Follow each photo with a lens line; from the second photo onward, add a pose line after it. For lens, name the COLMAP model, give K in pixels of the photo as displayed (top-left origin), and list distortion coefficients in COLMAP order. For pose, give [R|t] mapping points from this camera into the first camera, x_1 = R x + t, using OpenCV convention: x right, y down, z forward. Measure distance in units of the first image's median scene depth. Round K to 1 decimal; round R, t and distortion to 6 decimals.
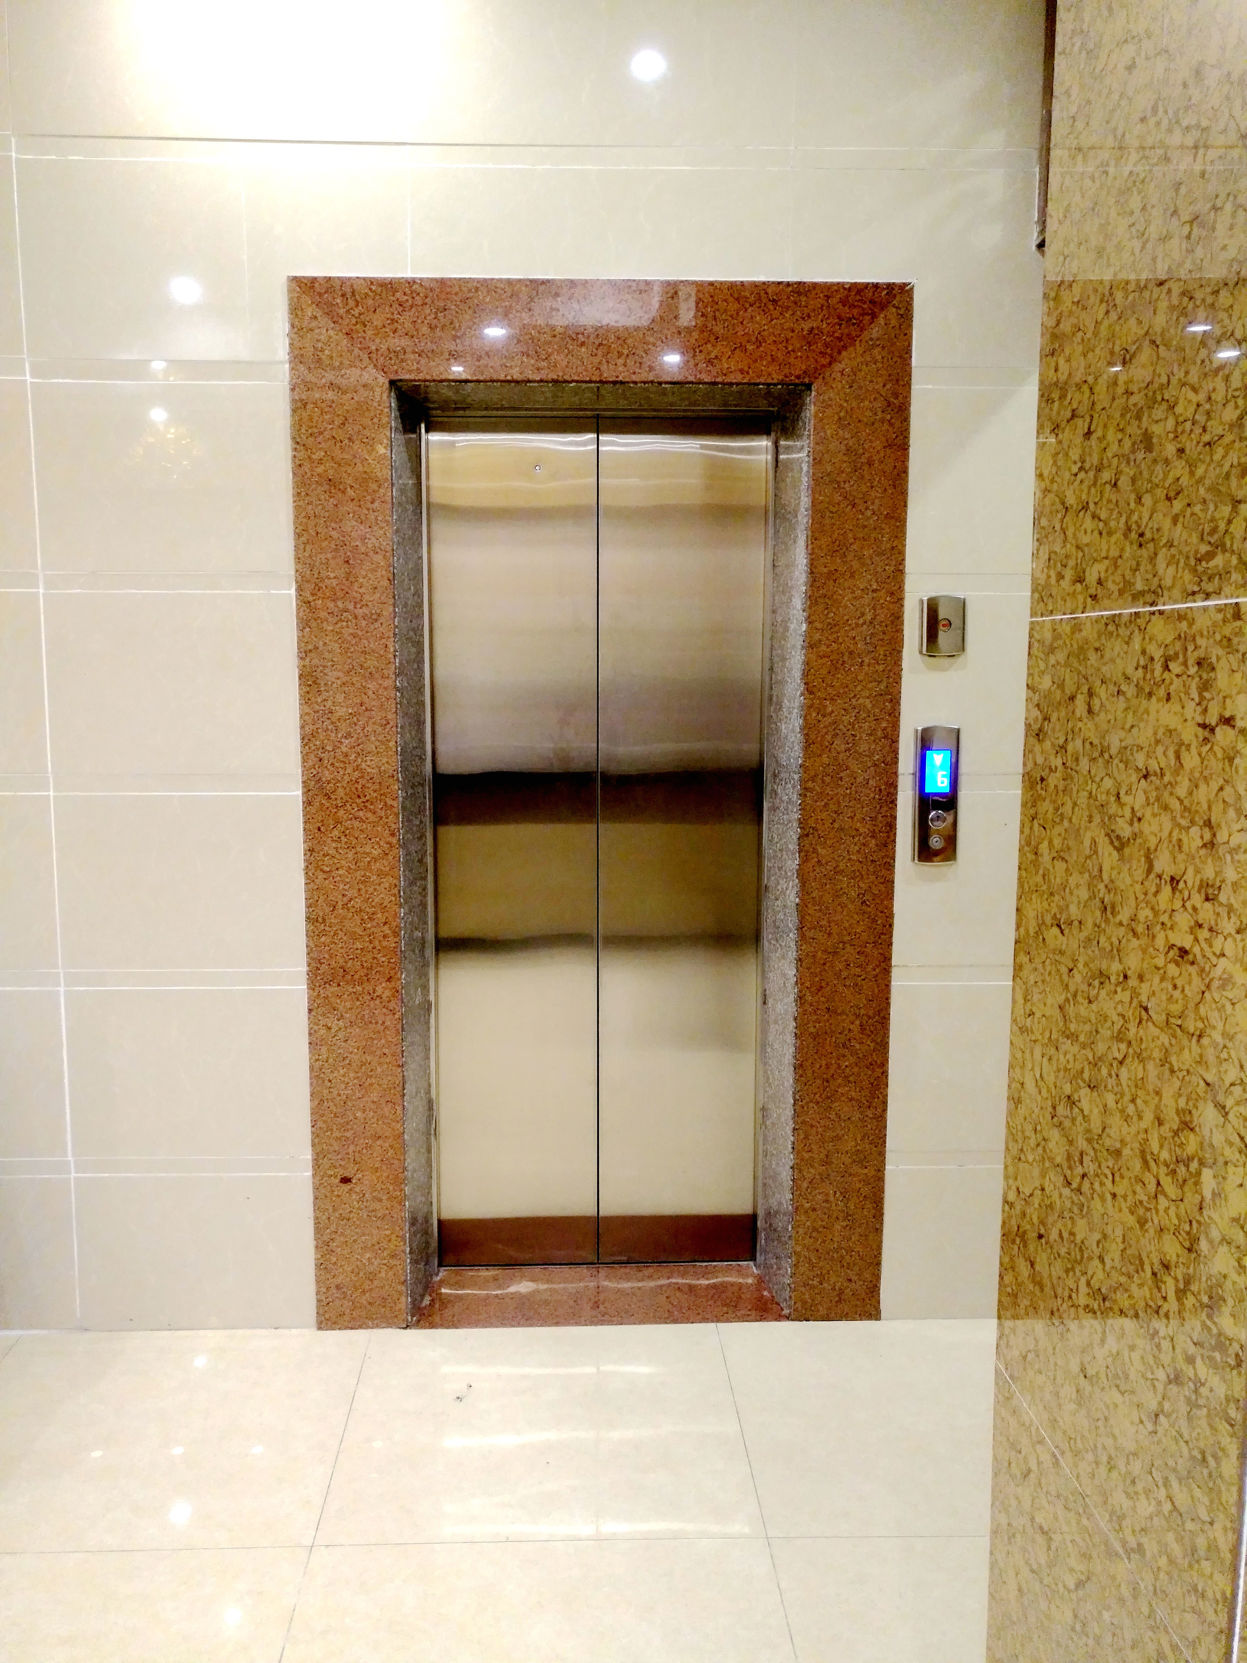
lens RADIAL K [[1297.2, 0, 635.7], [0, 1297.2, 845.1], [0, 0, 1]] dist [0.015490, 0.003970]
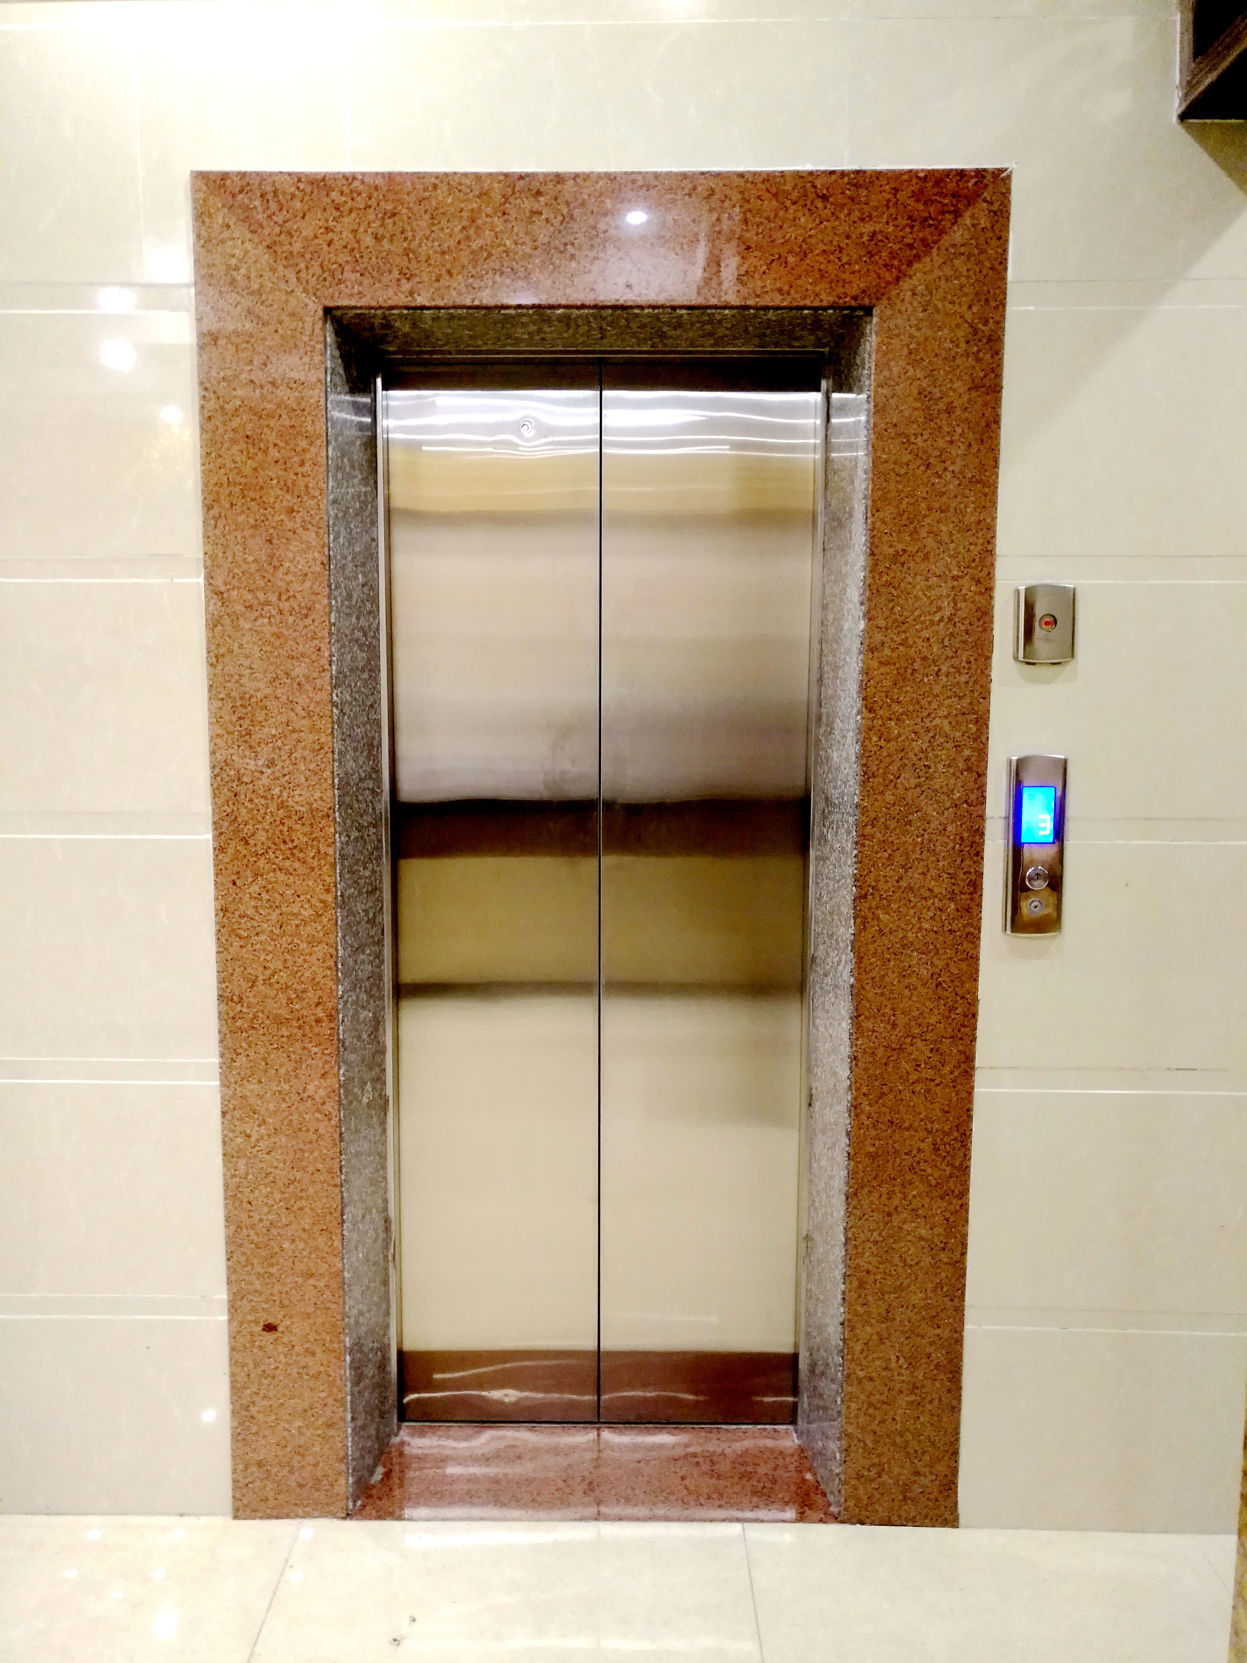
lens RADIAL K [[1287.2, 0, 623.5], [0, 1287.2, 831.5], [0, 0, 1]] dist [-0.069992, 0.207060]
pose [[0.998524, 0.008300, -0.053677, 0.030286], [-0.009671, 0.999632, -0.025330, -0.025391], [0.053447, 0.025812, 0.998237, 0.236610]]
